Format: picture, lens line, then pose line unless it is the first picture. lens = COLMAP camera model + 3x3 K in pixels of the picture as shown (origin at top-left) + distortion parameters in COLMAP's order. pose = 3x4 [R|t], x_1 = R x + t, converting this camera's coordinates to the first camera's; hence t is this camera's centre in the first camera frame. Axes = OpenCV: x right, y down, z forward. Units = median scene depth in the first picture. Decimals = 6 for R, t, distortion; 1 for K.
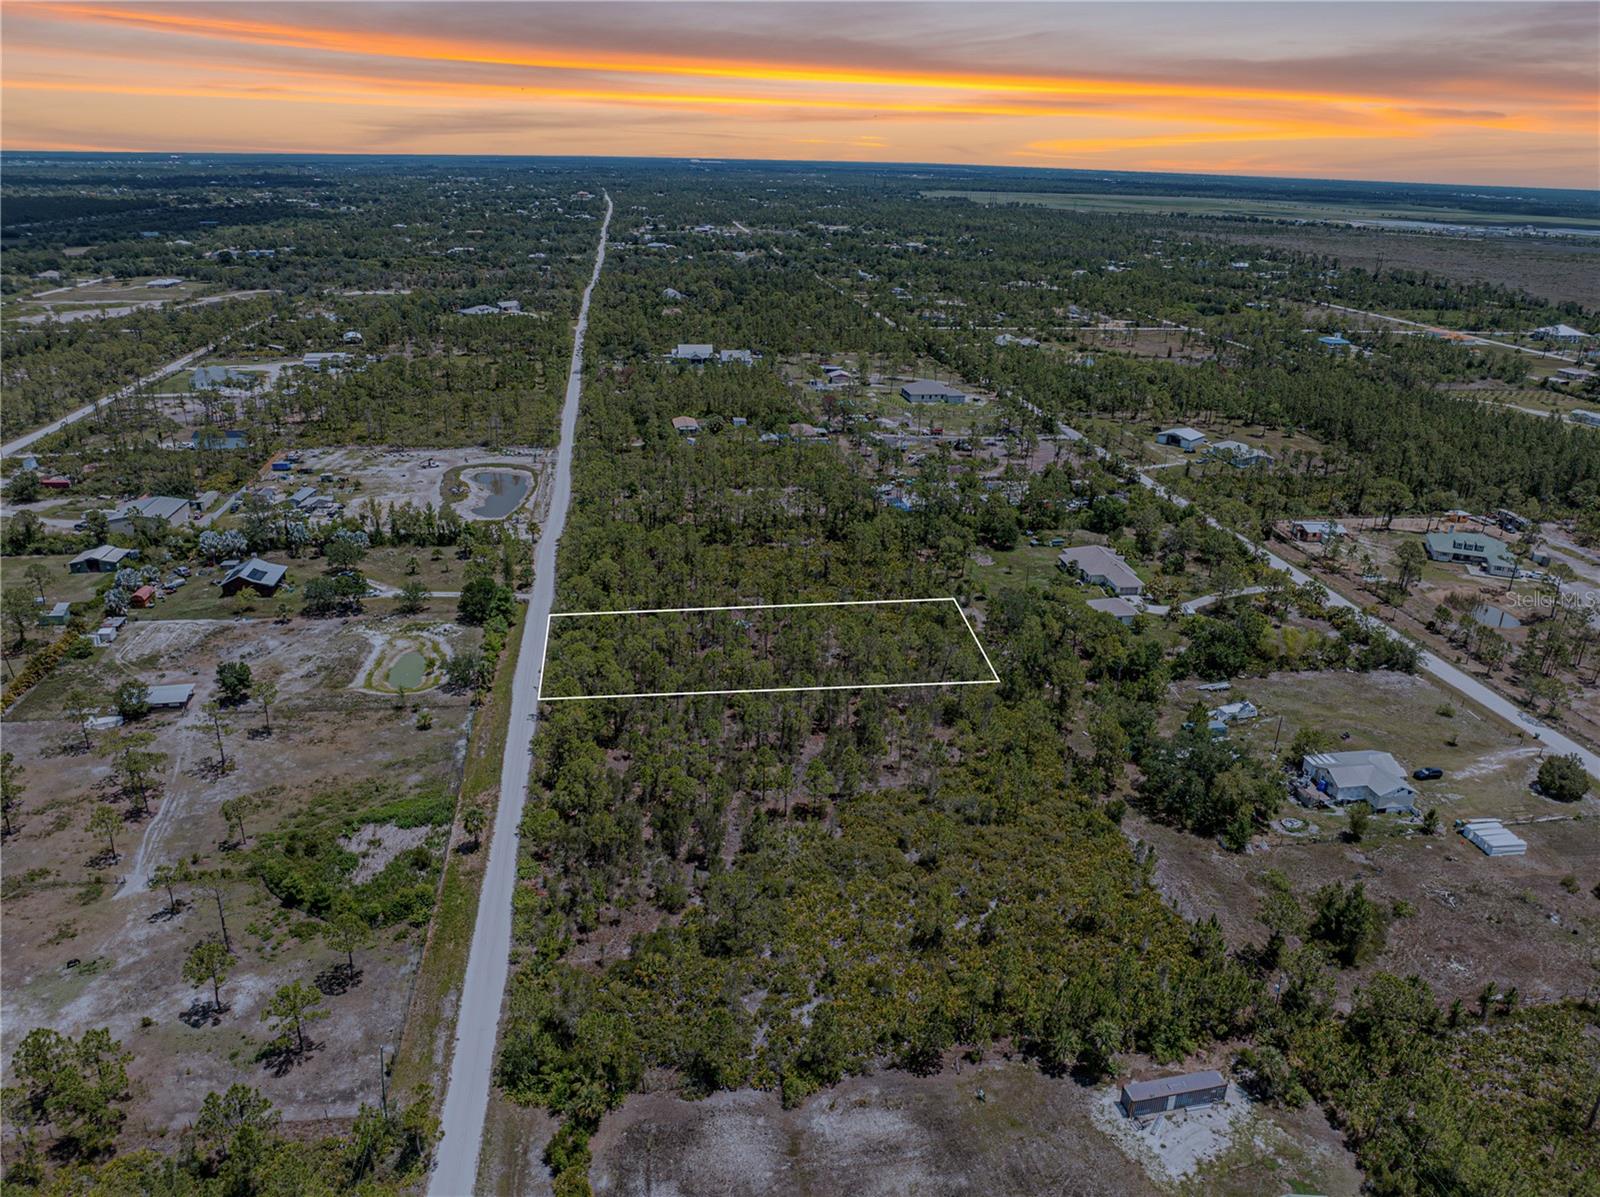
lens RADIAL K [[1125.7, 0, 797.5], [0, 1125.7, 598.7], [0, 0, 1]] dist [-0.048934, 0.011480]
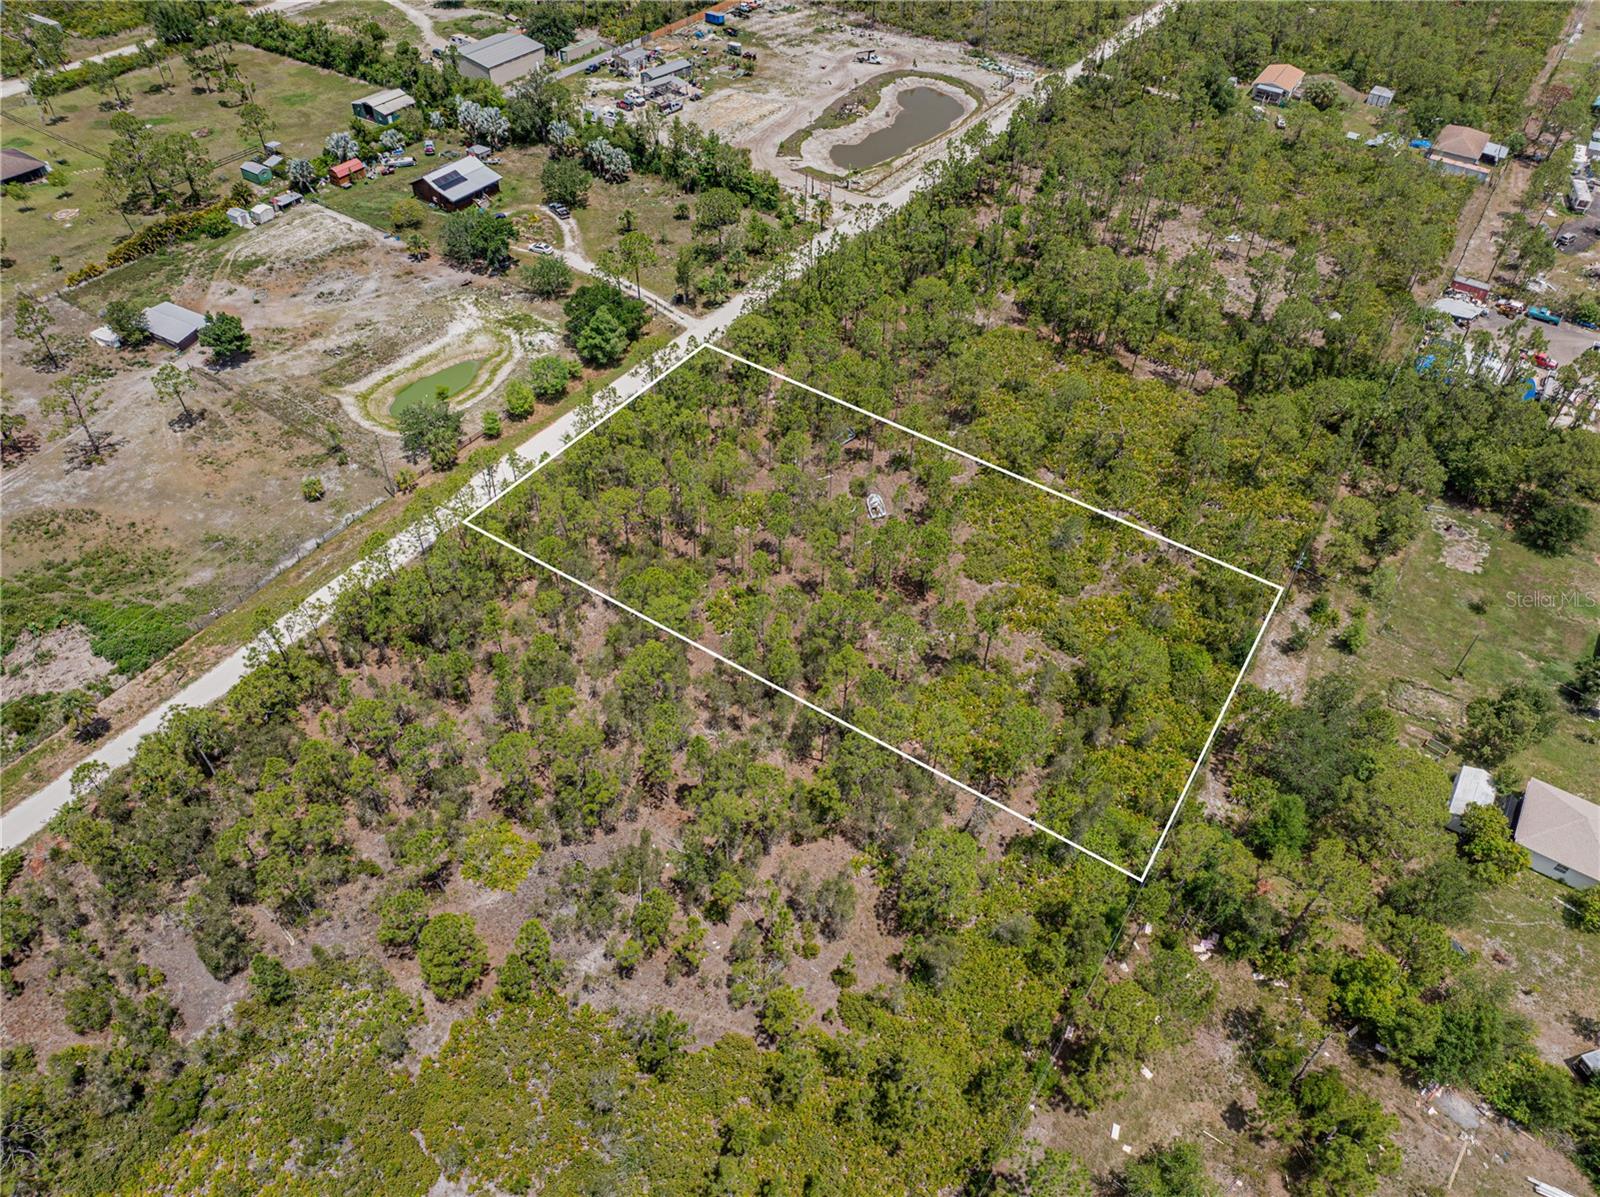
lens RADIAL K [[1125.7, 0, 797.7], [0, 1125.7, 596.3], [0, 0, 1]] dist [-0.048934, 0.011480]
pose [[0.735958, 0.469094, -0.488177, 0.227695], [-0.255074, 0.860044, 0.441884, -0.185081], [0.627139, -0.200686, 0.752610, 0.514466]]
